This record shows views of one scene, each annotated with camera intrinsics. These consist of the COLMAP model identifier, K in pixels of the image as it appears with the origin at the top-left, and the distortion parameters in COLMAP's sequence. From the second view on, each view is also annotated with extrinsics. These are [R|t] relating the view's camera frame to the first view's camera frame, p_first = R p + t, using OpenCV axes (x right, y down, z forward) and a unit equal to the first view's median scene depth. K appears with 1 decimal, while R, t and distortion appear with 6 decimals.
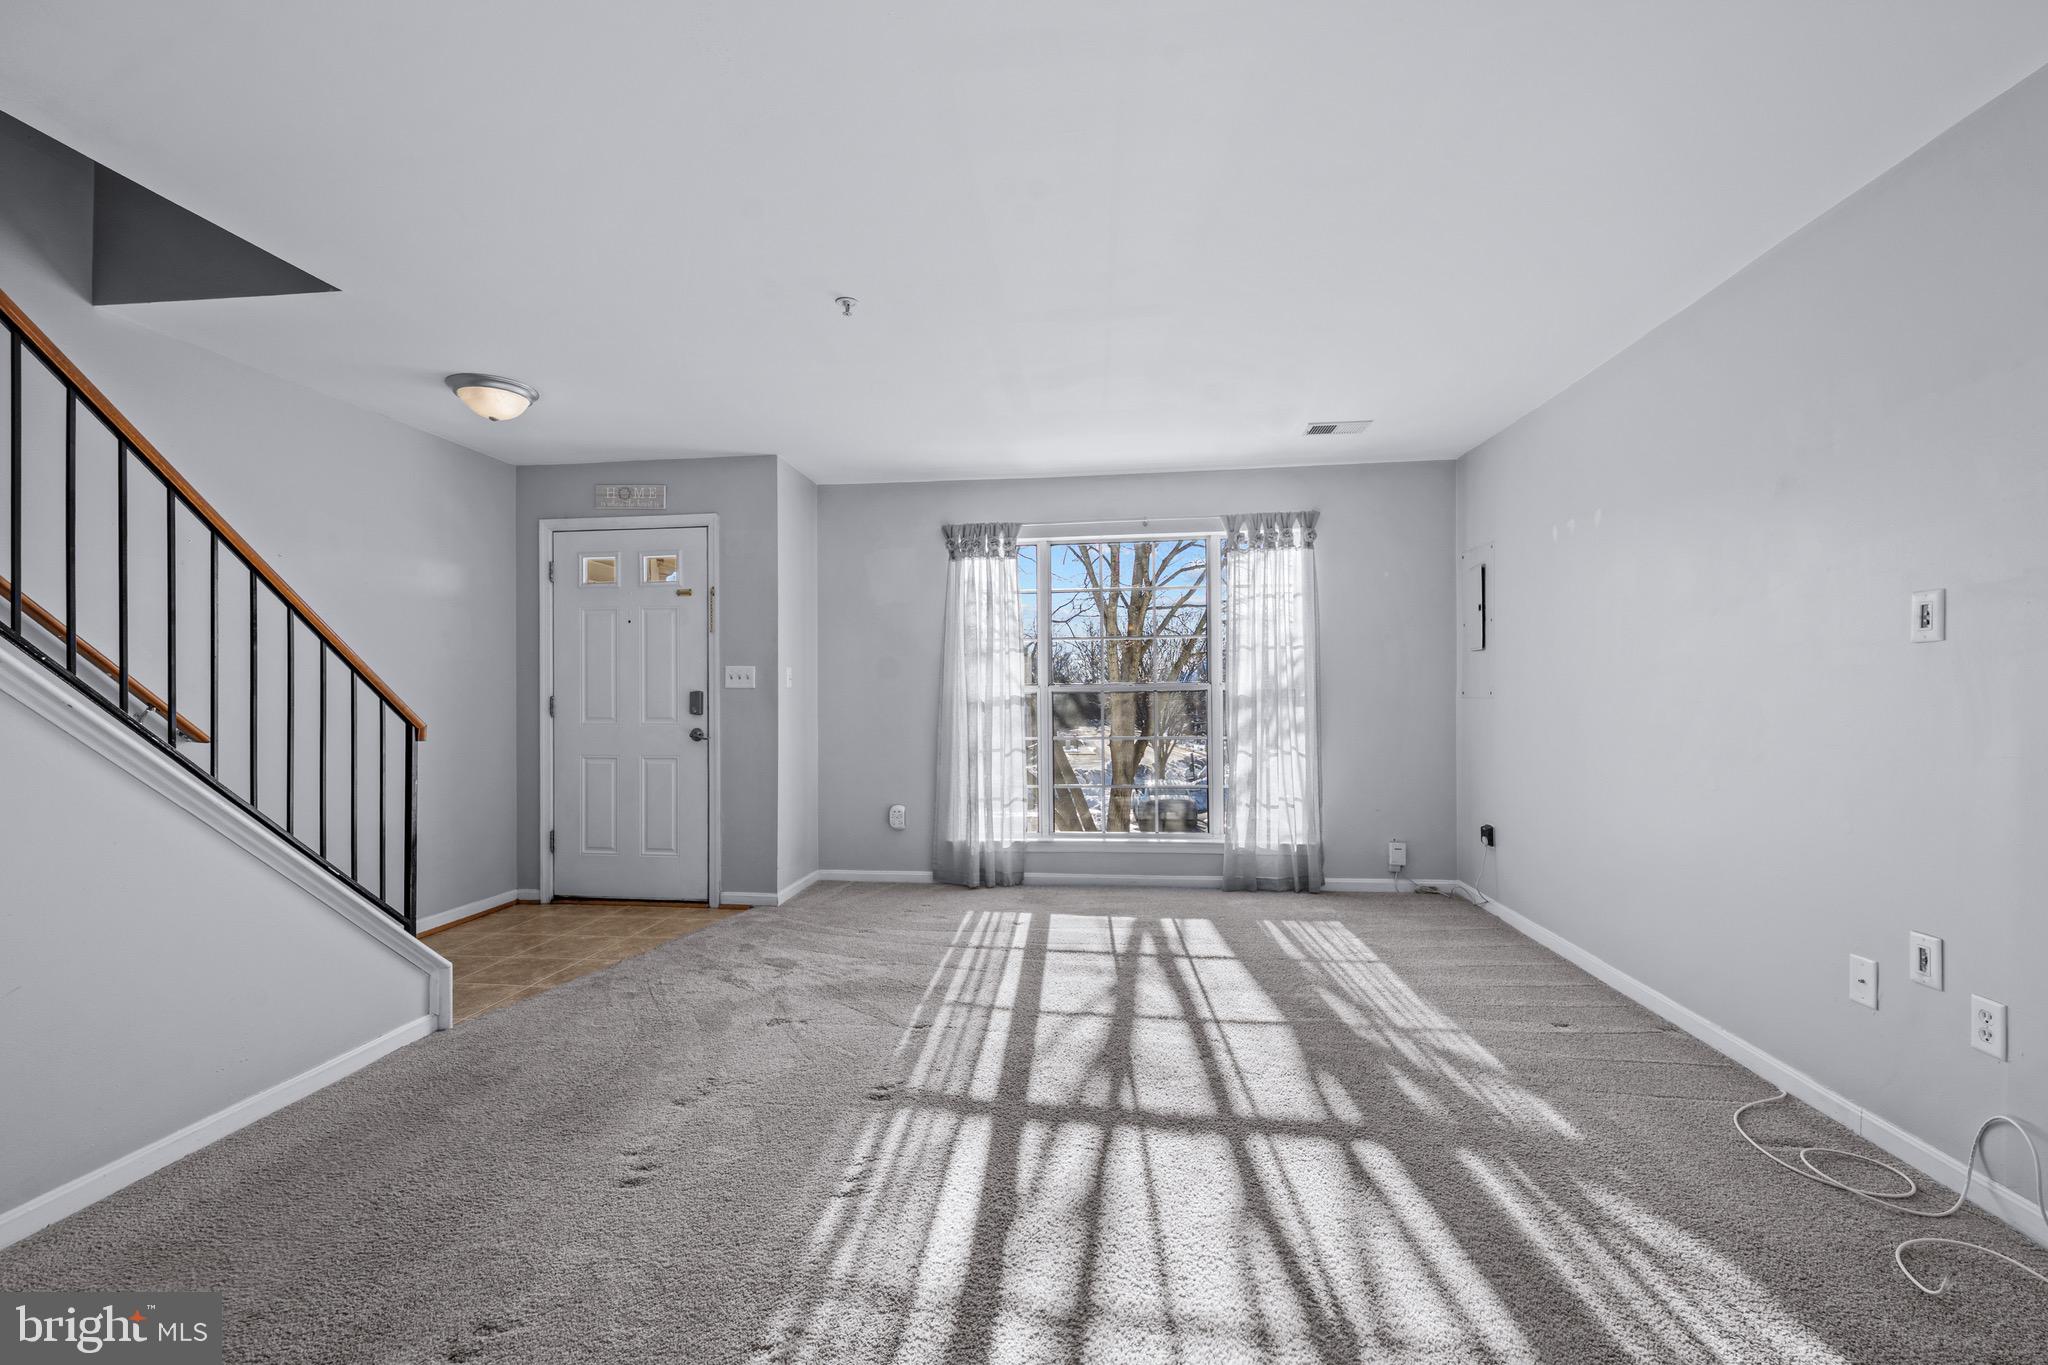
lens RADIAL K [[838.3, 0, 1028.2], [0, 838.3, 697.2], [0, 0, 1]] dist [0.002407, 0.000086]
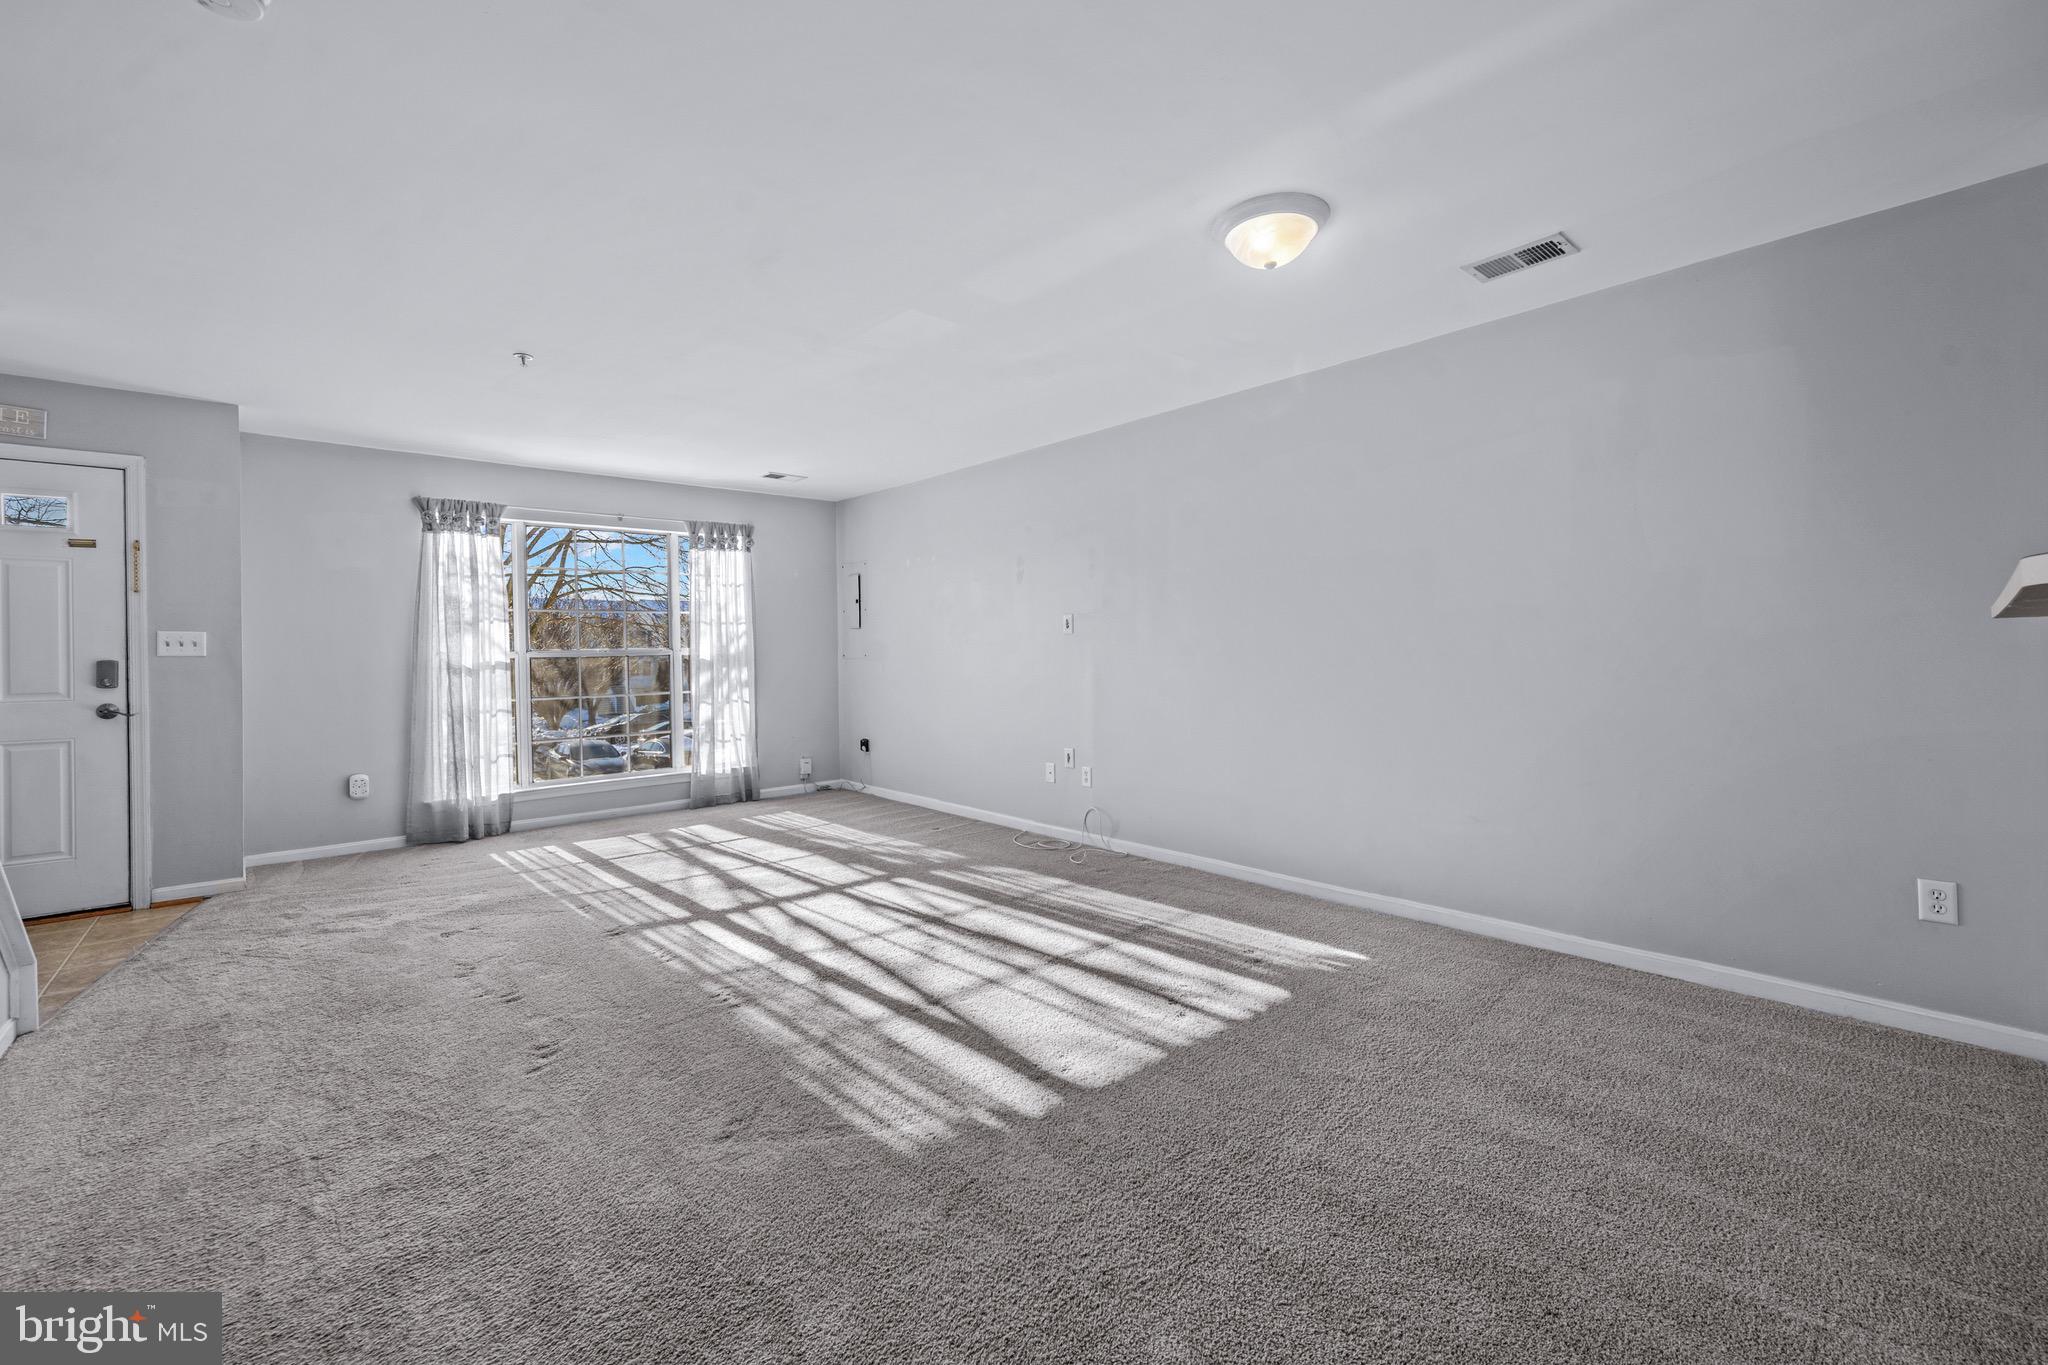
lens RADIAL K [[848.9, 0, 1019.6], [0, 848.9, 654.0], [0, 0, 1]] dist [0.010742, 0.000117]
pose [[0.666732, -0.006123, 0.745273, -0.428801], [0.012807, 0.999913, -0.003242, 0.001004], [-0.745188, 0.011706, 0.666752, -0.275314]]
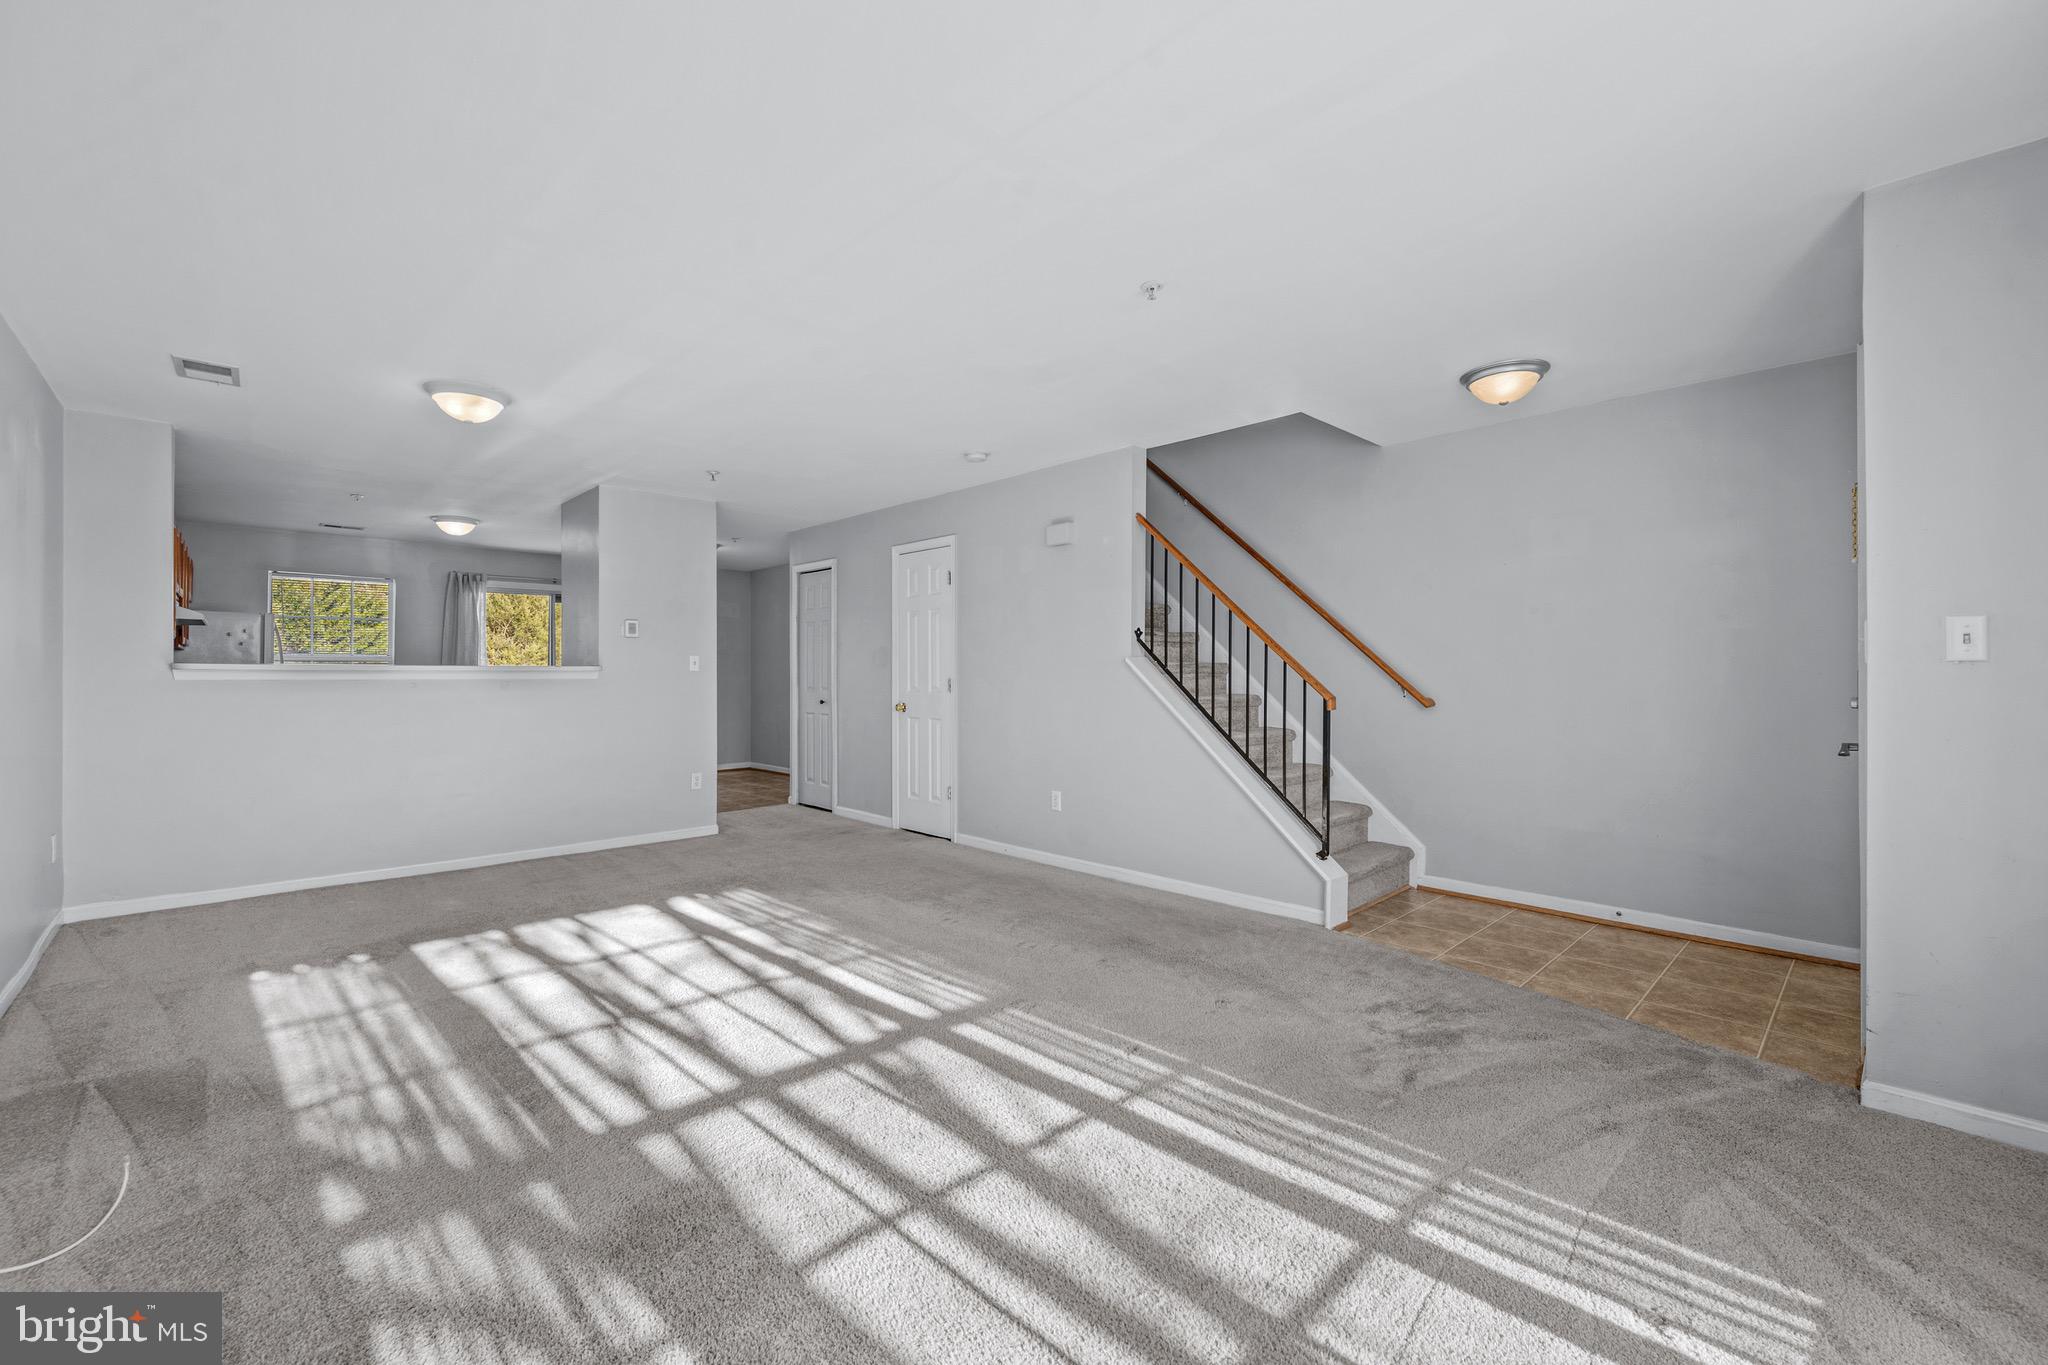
lens RADIAL K [[828.2, 0, 988.0], [0, 828.2, 675.8], [0, 0, 1]] dist [-0.000195, -0.000019]
pose [[-0.666821, 0.007567, -0.745179, 0.399258], [0.004775, 0.999971, 0.005881, -0.008258], [0.745203, 0.000363, -0.666838, 0.929142]]
